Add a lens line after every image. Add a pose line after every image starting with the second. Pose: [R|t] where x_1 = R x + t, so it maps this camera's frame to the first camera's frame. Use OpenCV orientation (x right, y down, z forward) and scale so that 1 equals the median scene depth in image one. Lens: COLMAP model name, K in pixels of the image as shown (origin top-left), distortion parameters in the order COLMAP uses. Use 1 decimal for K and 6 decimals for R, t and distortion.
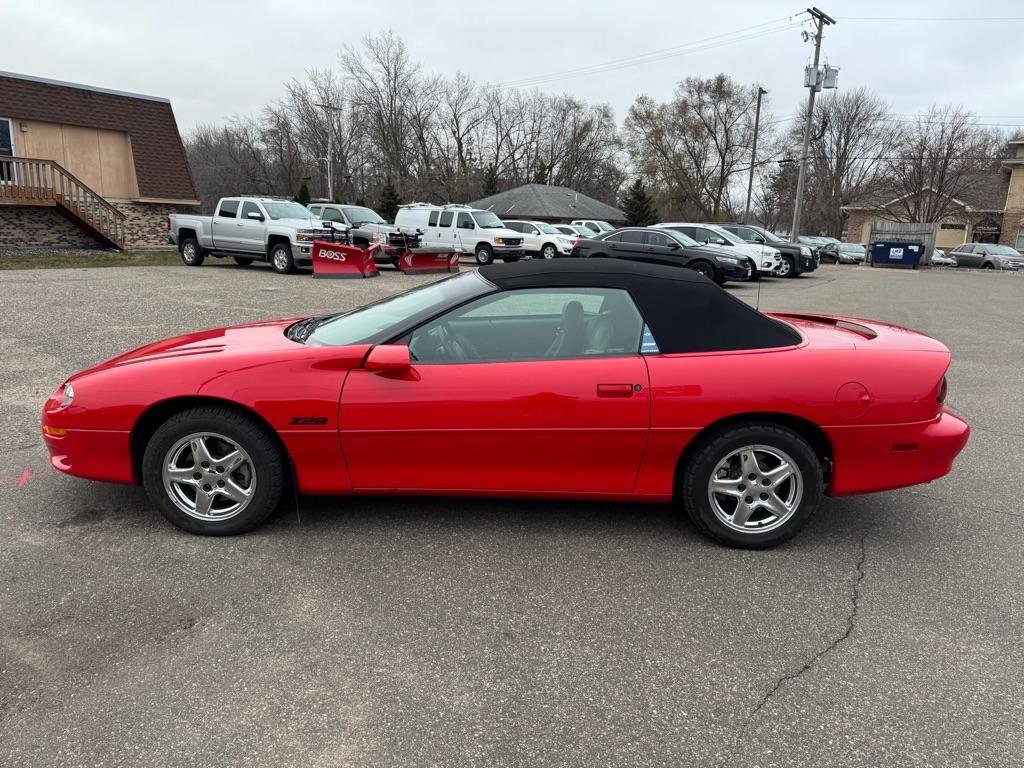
lens RADIAL K [[713.9, 0, 508.9], [0, 713.9, 384.5], [0, 0, 1]] dist [0.052232, -0.068777]
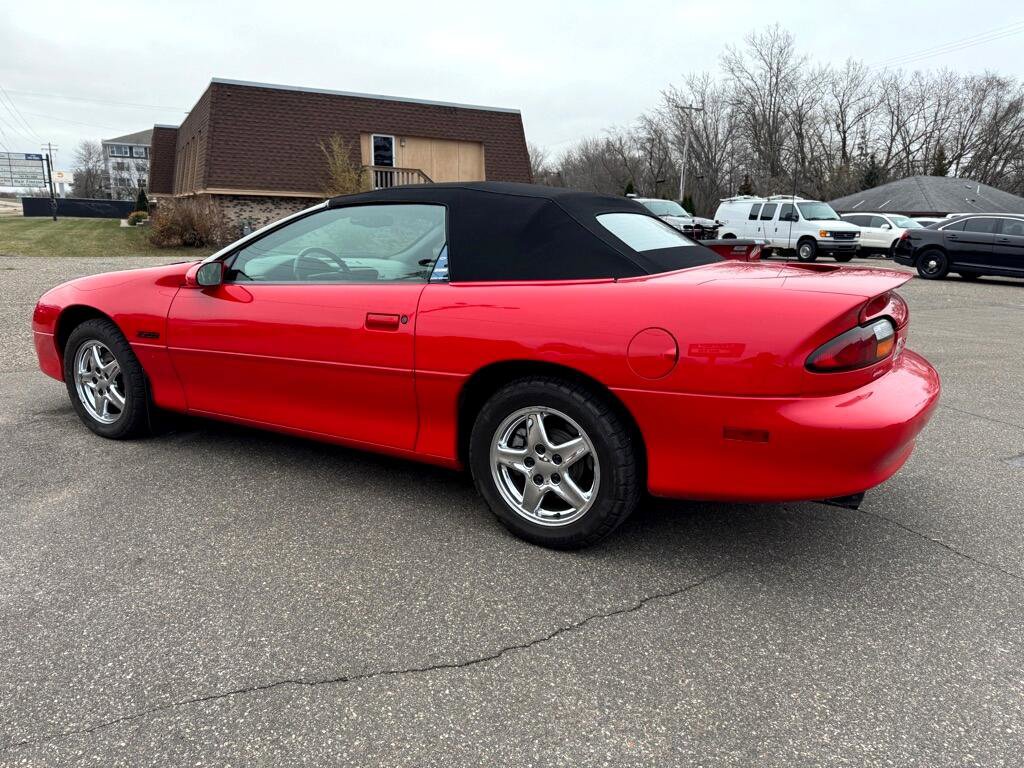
lens RADIAL K [[713.9, 0, 508.9], [0, 713.9, 384.5], [0, 0, 1]] dist [0.052232, -0.068777]
pose [[0.879770, 0.092590, -0.466296, 0.074964], [-0.095671, 0.995266, 0.017119, 0.005909], [0.465673, 0.029550, 0.884463, 0.036804]]
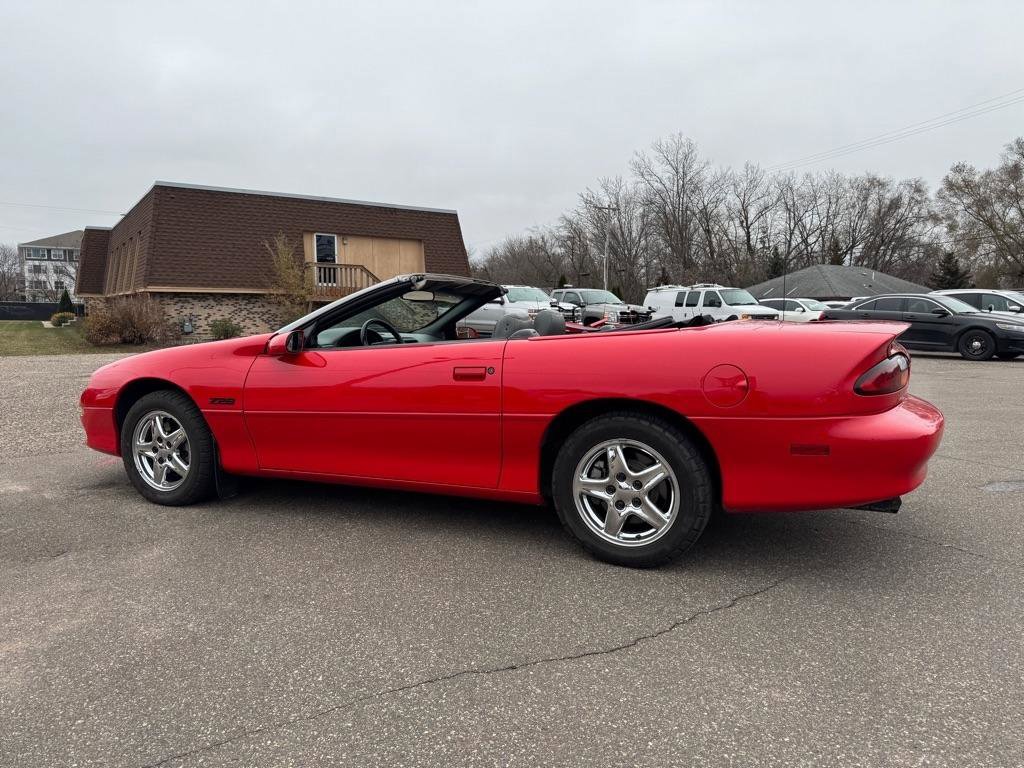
lens RADIAL K [[705.7, 0, 506.9], [0, 705.7, 386.6], [0, 0, 1]] dist [0.065886, -0.078585]
pose [[0.921141, 0.007181, -0.389163, 0.062303], [-0.054898, 0.992232, -0.111634, 0.014093], [0.385339, 0.124195, 0.914379, 0.017855]]
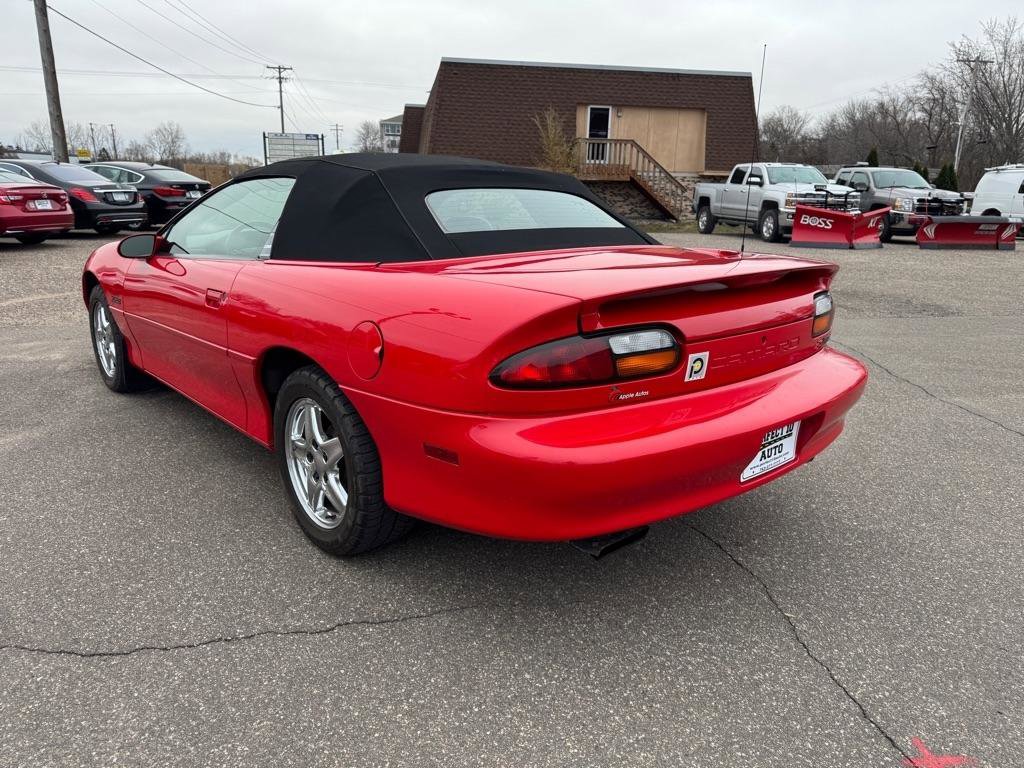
lens RADIAL K [[713.9, 0, 508.9], [0, 713.9, 384.5], [0, 0, 1]] dist [0.052232, -0.068777]
pose [[0.682798, 0.175947, -0.709105, 0.109407], [-0.157176, 0.983218, 0.092617, -0.002665], [0.713501, 0.048216, 0.698994, 0.073979]]
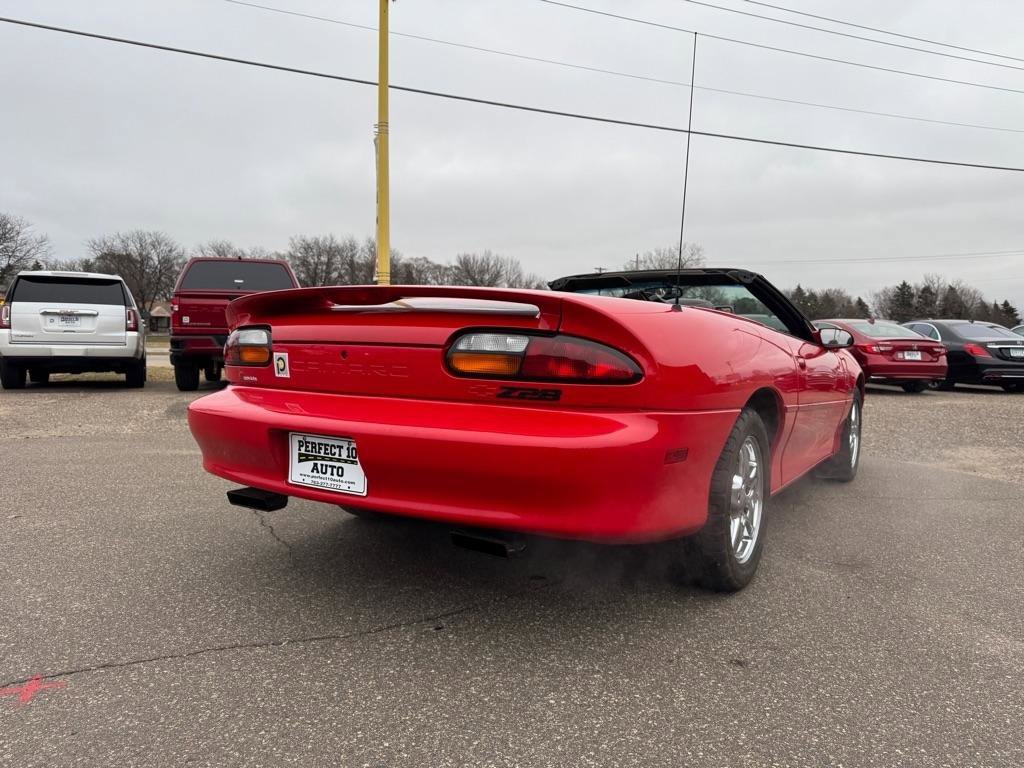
lens RADIAL K [[713.9, 0, 508.9], [0, 713.9, 384.5], [0, 0, 1]] dist [0.052232, -0.068777]
pose [[-0.498125, 0.011602, -0.867027, 0.128324], [-0.225452, 0.963788, 0.142424, -0.014974], [0.837283, 0.266419, -0.477471, 0.186508]]
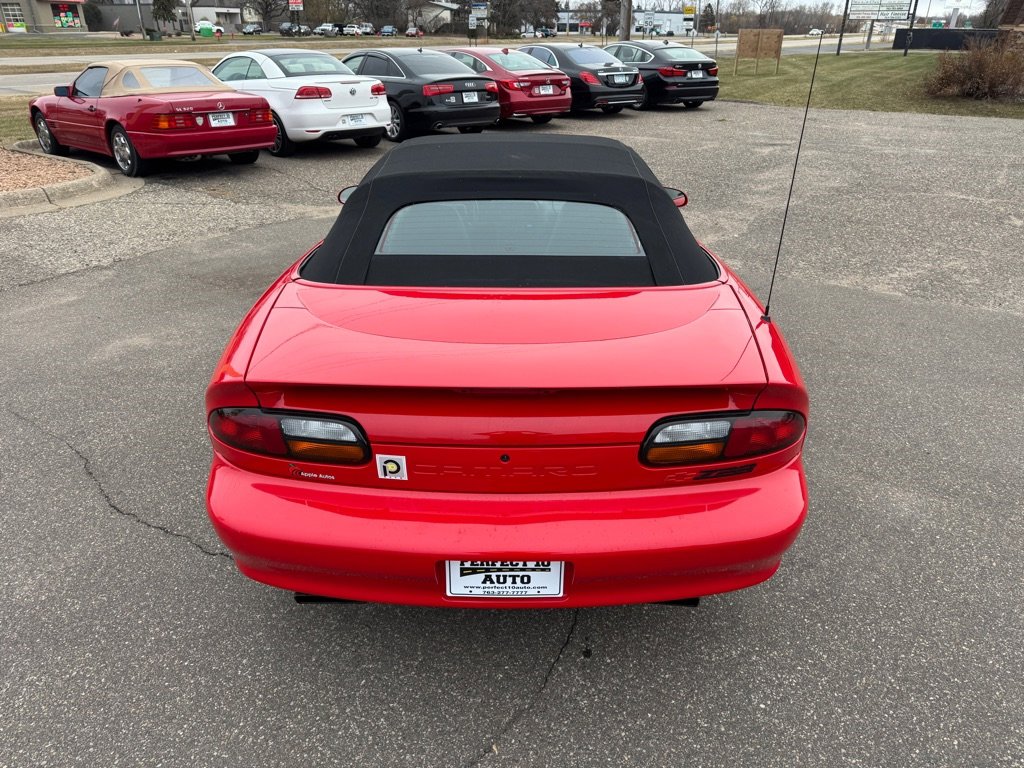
lens RADIAL K [[713.9, 0, 508.9], [0, 713.9, 384.5], [0, 0, 1]] dist [0.052232, -0.068777]
pose [[0.027426, 0.406295, -0.913330, 0.128015], [-0.219646, 0.893794, 0.391009, -0.033053], [0.975194, 0.189885, 0.113754, 0.131898]]
